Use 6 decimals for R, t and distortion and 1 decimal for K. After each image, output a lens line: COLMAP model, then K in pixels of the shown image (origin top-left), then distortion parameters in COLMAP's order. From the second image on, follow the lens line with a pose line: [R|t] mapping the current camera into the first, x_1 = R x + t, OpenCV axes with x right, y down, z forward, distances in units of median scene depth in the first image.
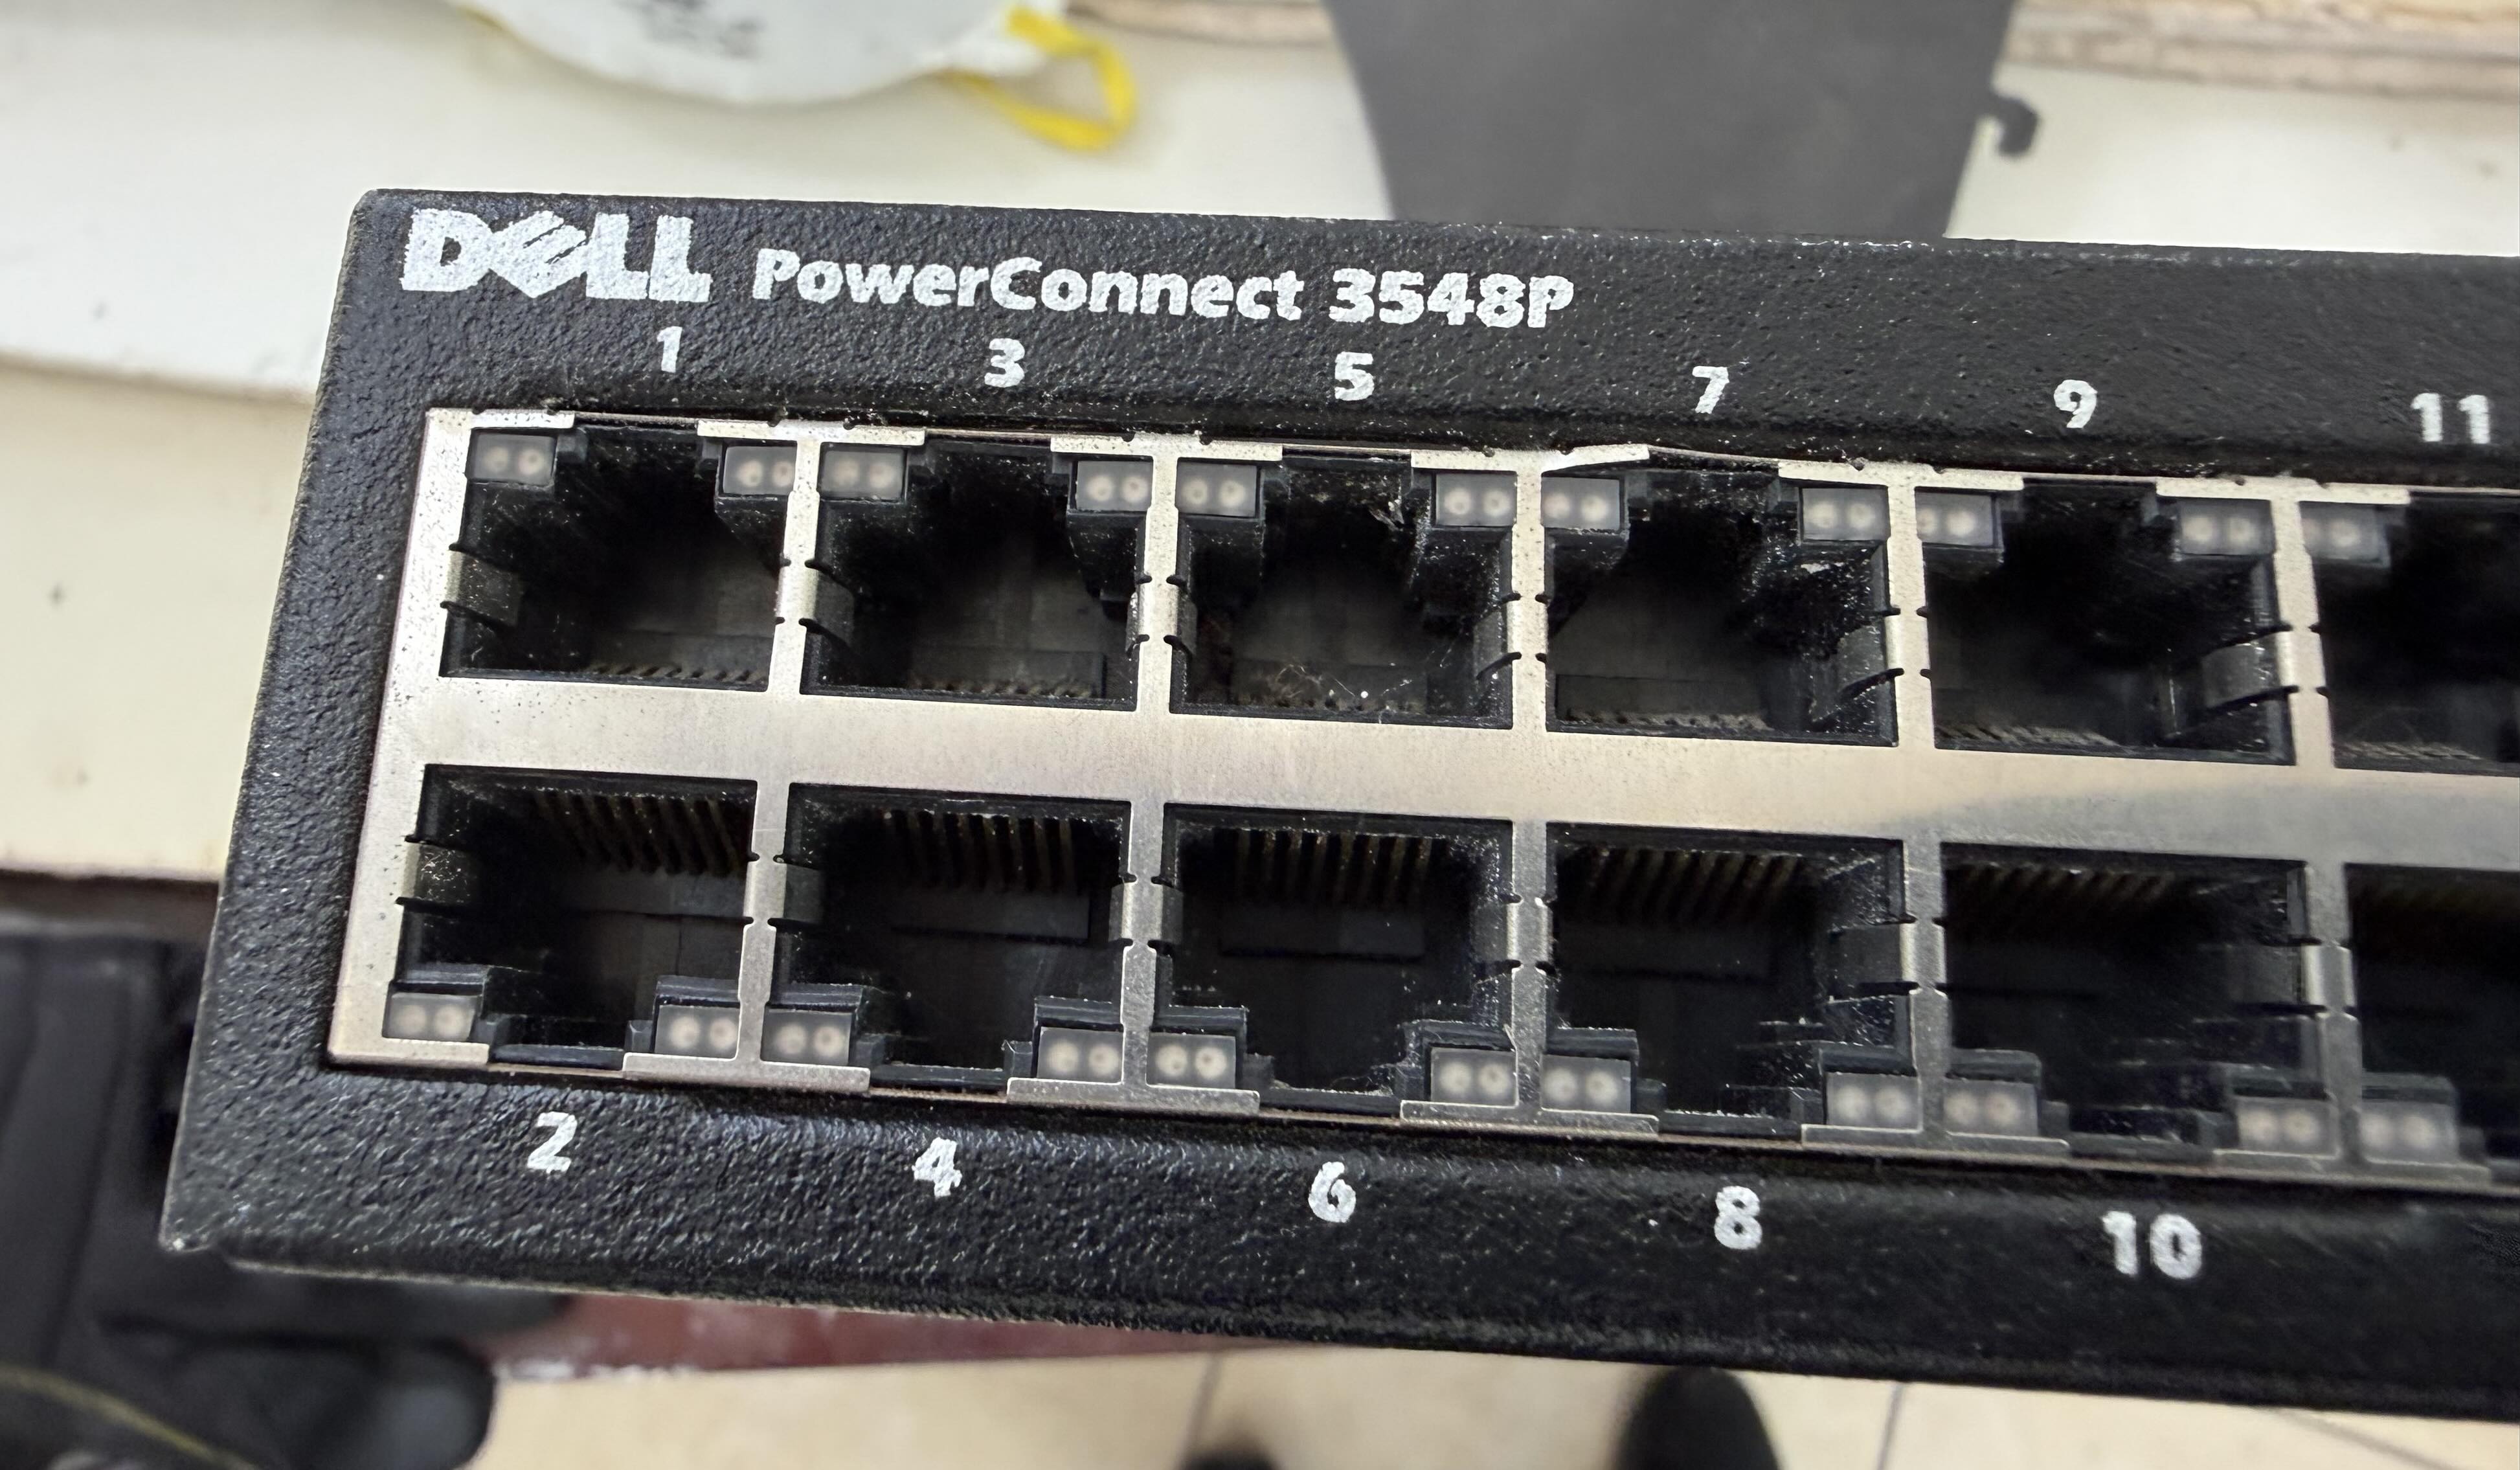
lens RADIAL K [[1667.3, 0, 1260.0], [0, 1667.3, 735.0], [0, 0, 1]] dist [0.002803, 0.001459]
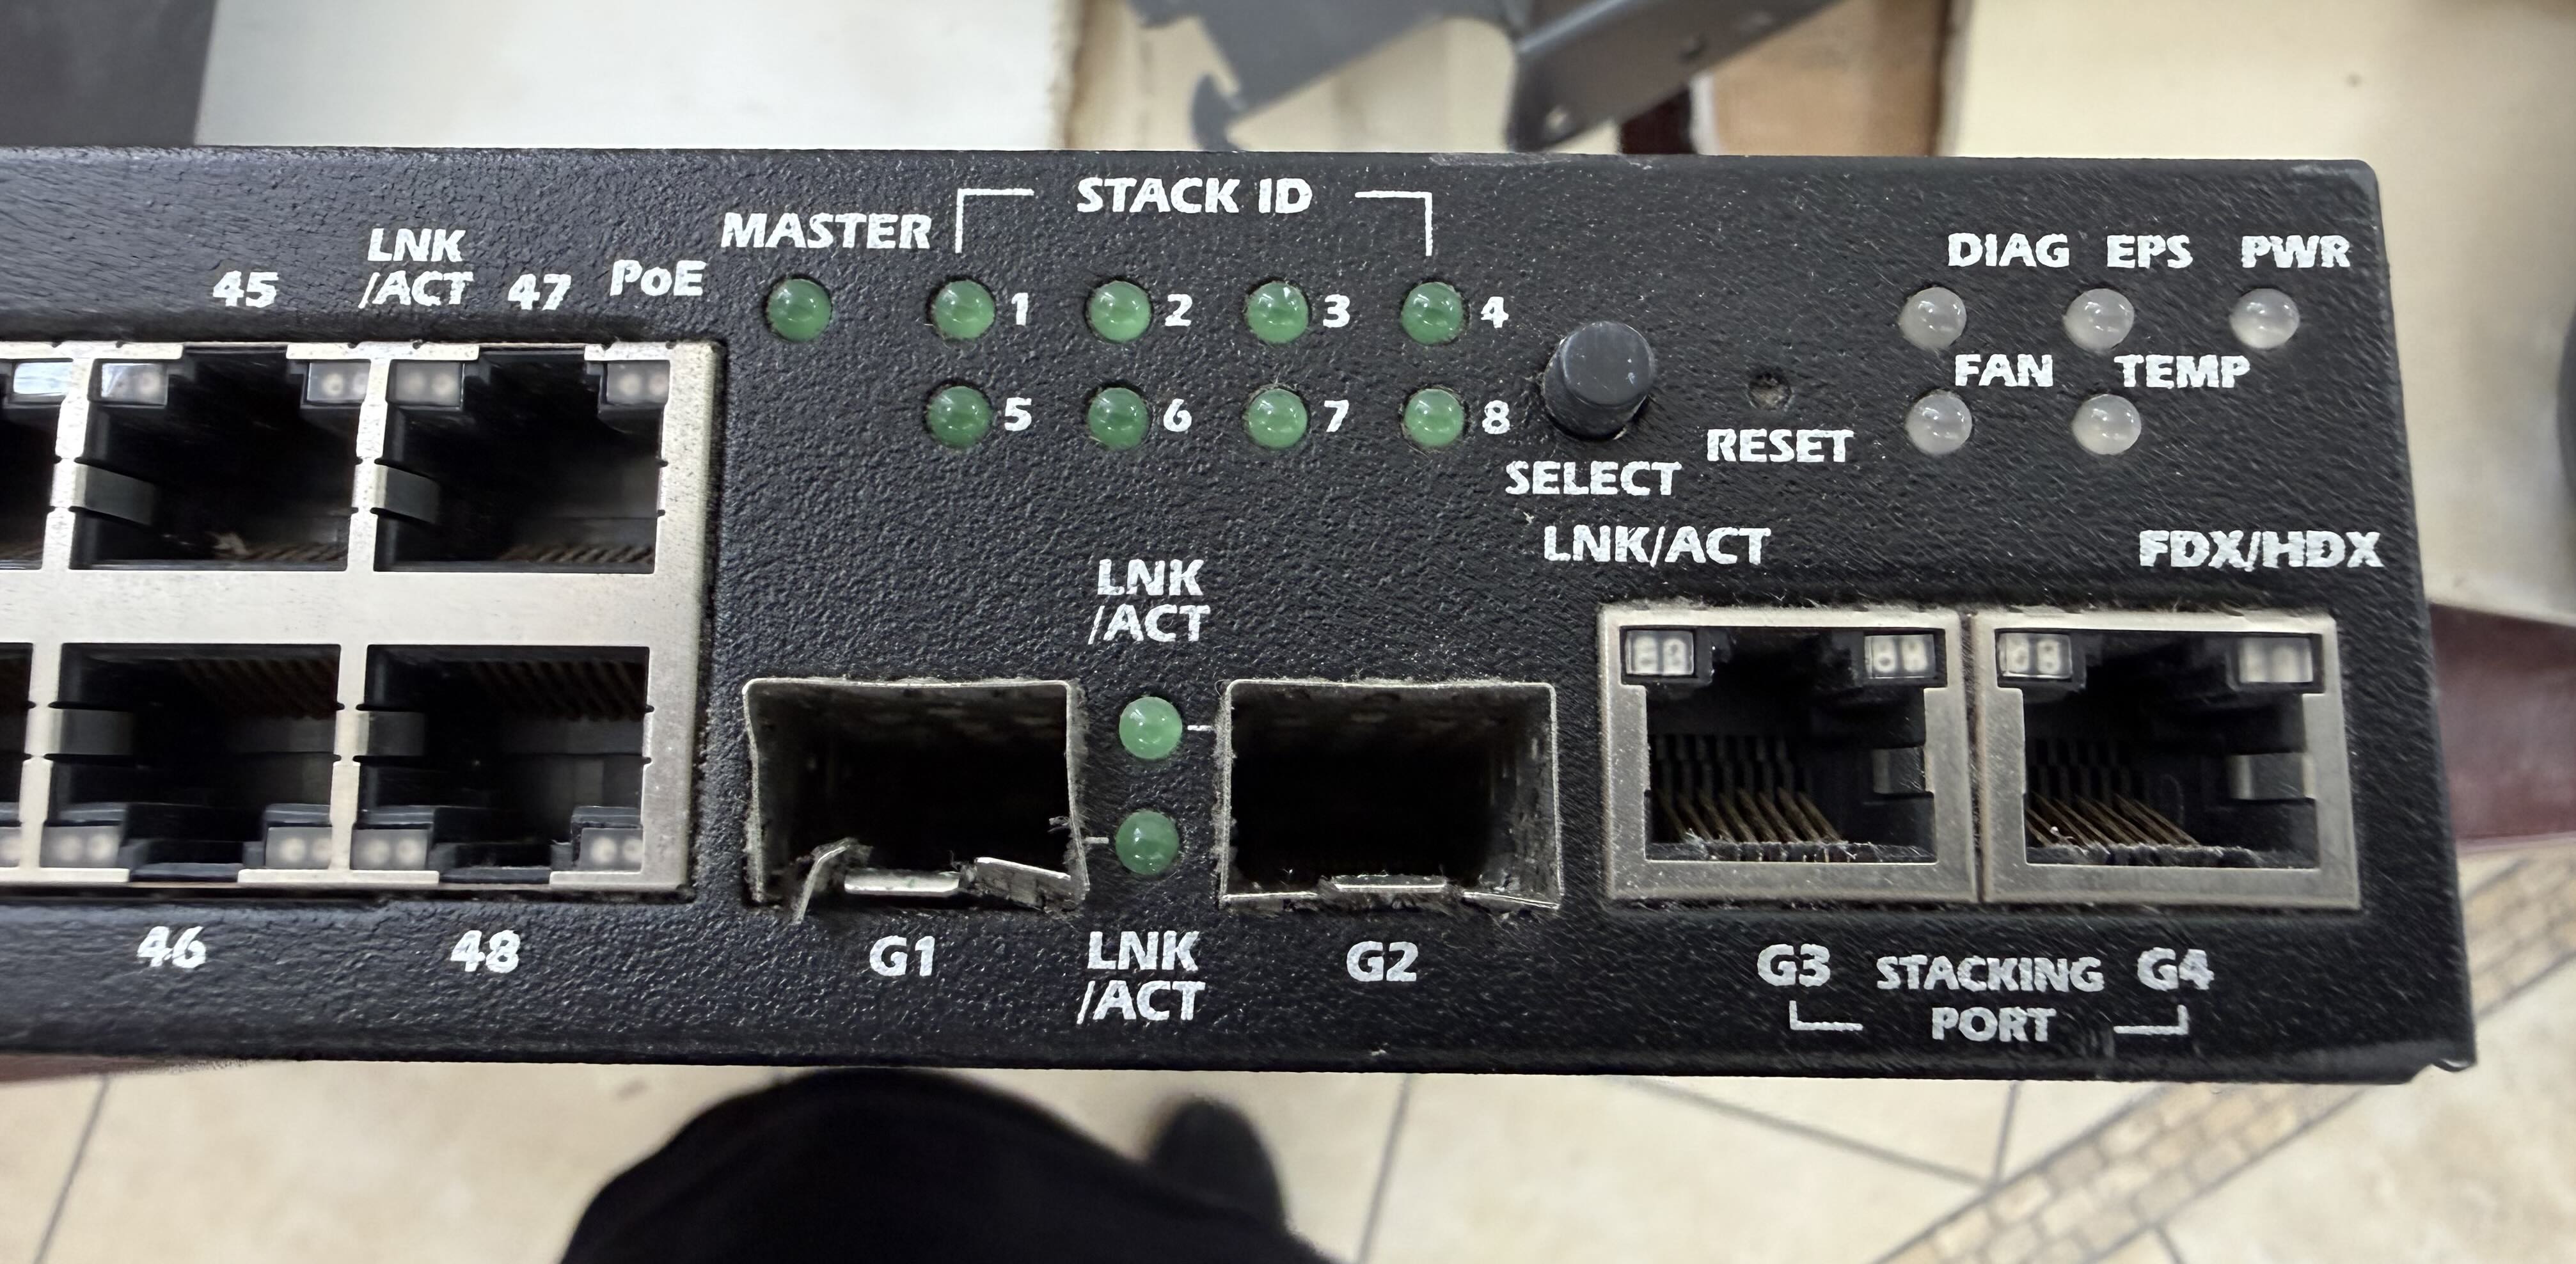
lens RADIAL K [[1347.6, 0, 1288.0], [0, 1347.6, 632.0], [0, 0, 1]] dist [0.004499, 0.000417]
pose [[0.997944, -0.042928, 0.047596, 0.336104], [0.041335, 0.998568, 0.033976, 0.015891], [-0.048986, -0.031938, 0.998289, -0.016937]]
